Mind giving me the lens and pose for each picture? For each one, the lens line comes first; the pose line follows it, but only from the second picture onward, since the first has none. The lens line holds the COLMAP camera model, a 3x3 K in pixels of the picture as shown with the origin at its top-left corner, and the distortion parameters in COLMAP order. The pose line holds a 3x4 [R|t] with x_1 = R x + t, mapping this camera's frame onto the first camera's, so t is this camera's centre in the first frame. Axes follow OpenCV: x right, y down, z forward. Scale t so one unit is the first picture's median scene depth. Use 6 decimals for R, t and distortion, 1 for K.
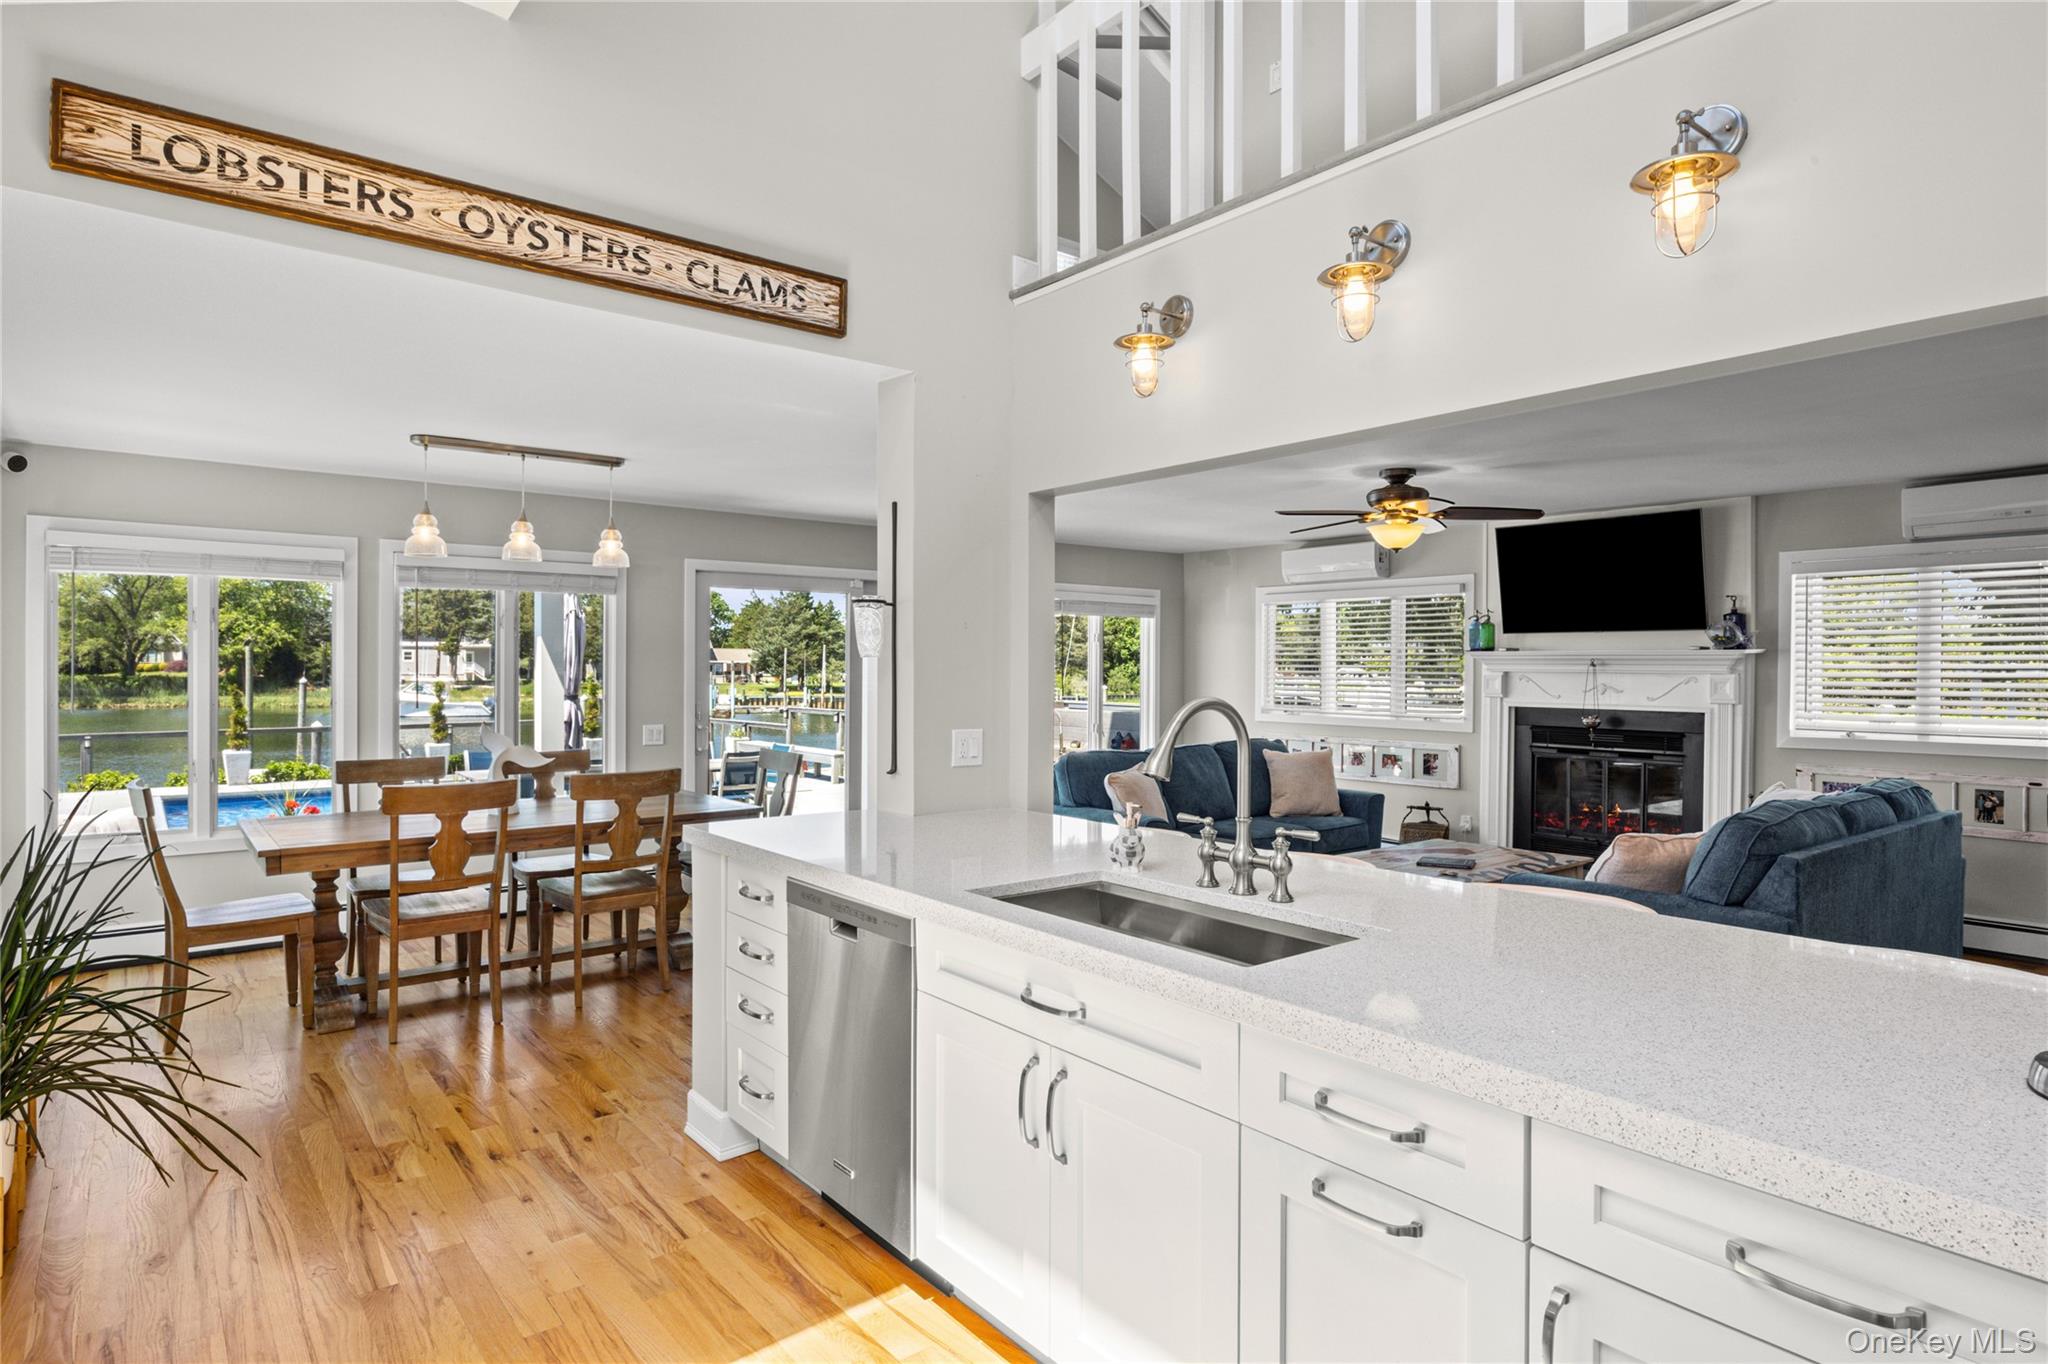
lens RADIAL K [[1120.8, 0, 1019.3], [0, 1120.8, 679.5], [0, 0, 1]] dist [-0.001712, -0.000937]
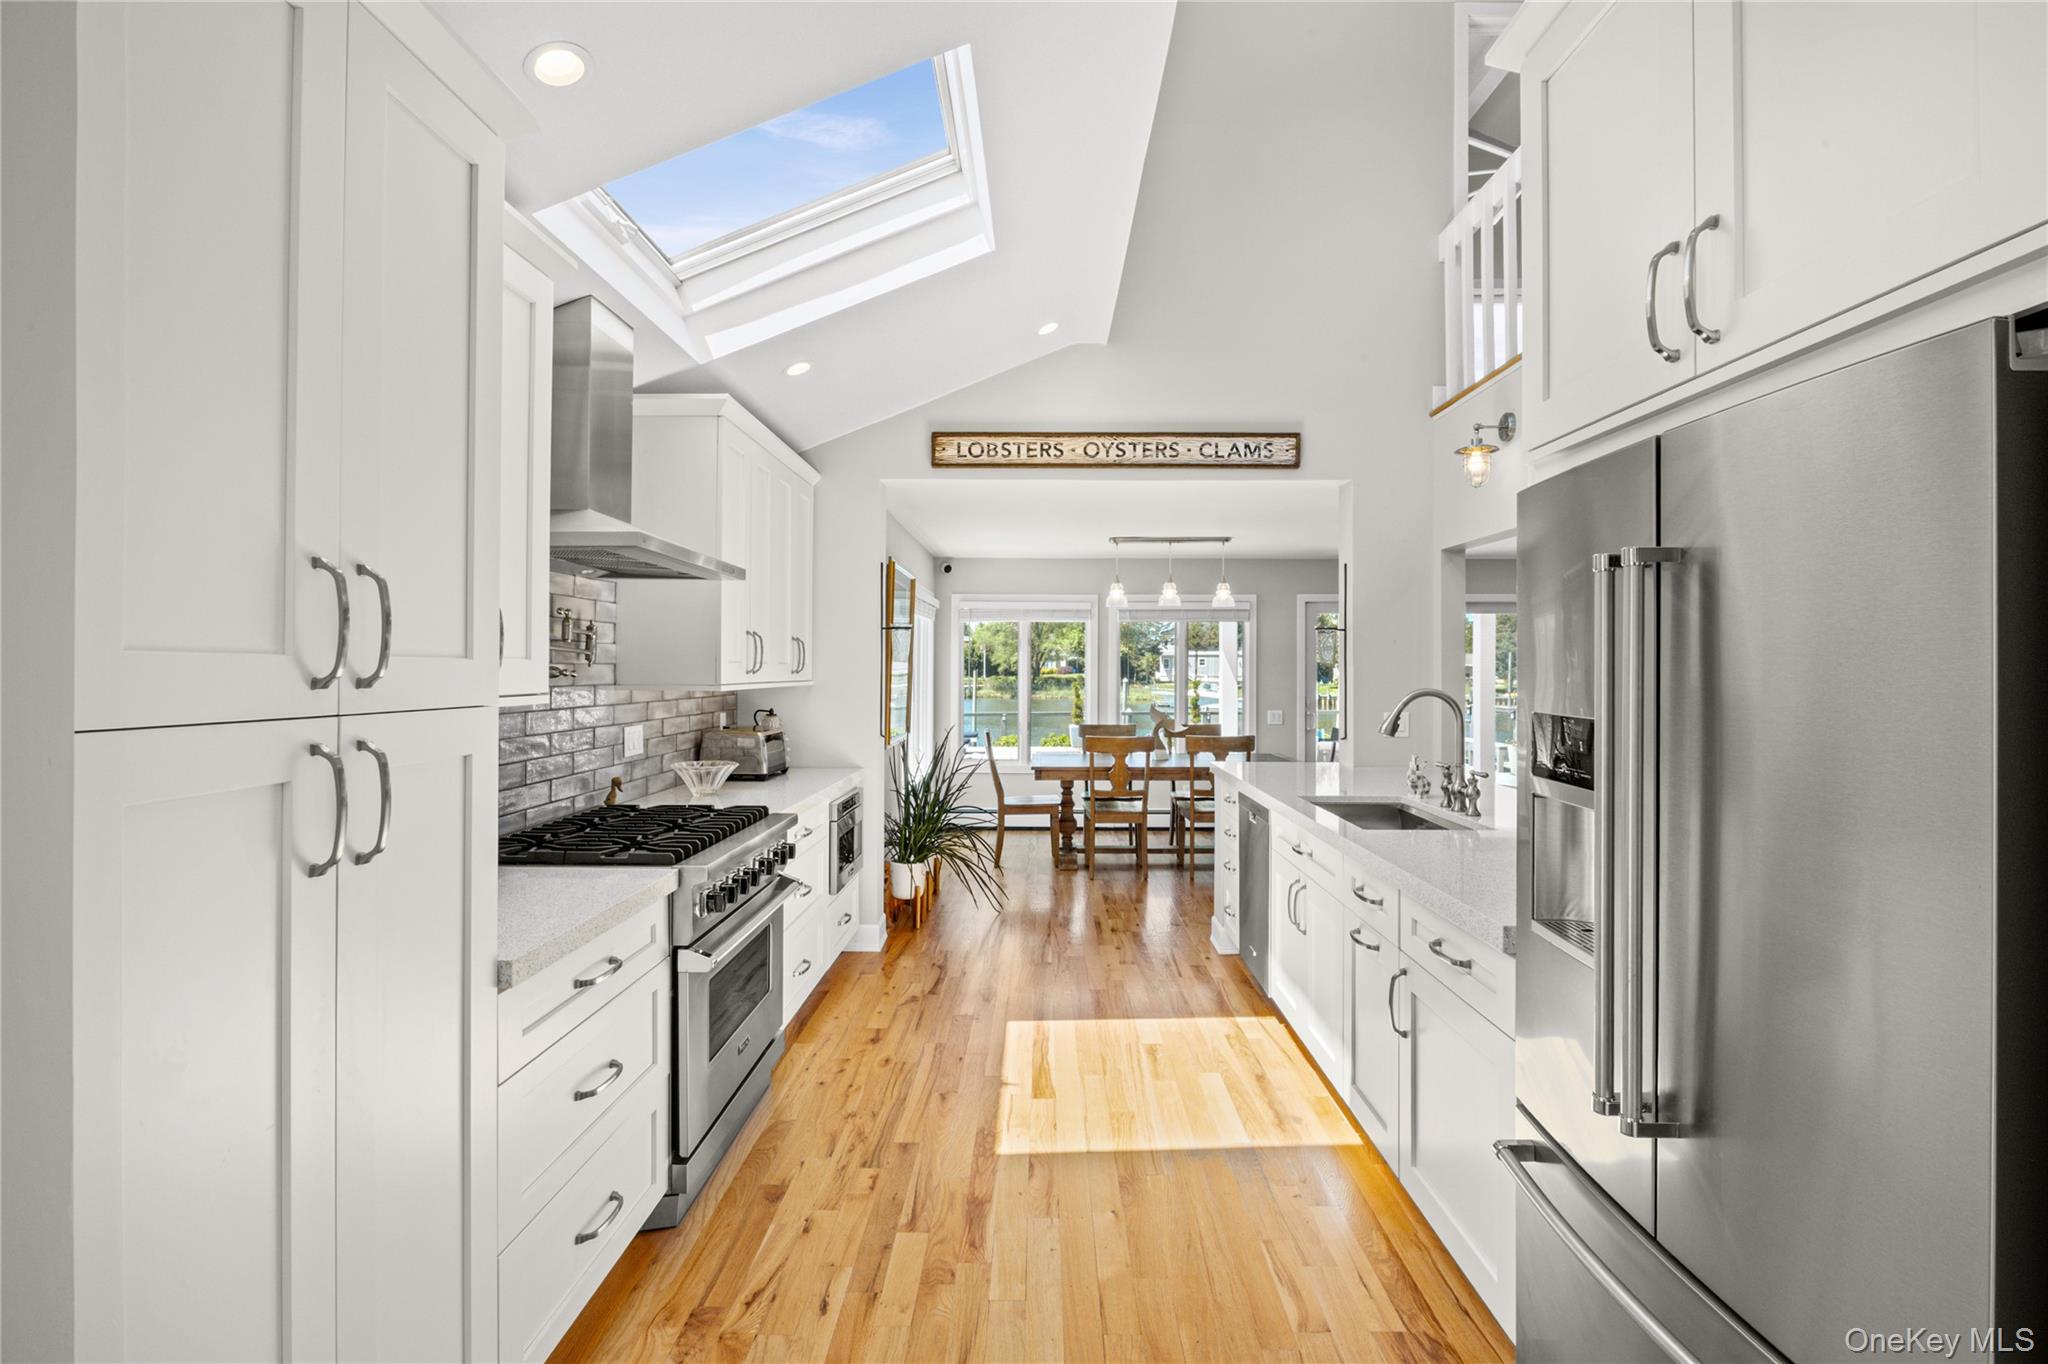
lens RADIAL K [[1039.6, 0, 1026.5], [0, 1039.6, 664.1], [0, 0, 1]] dist [0.006210, 0.001187]
pose [[0.764970, -0.006583, -0.644032, 0.281039], [-0.004180, 0.999876, -0.015184, 0.002287], [0.644052, 0.014307, 0.764848, -0.223753]]
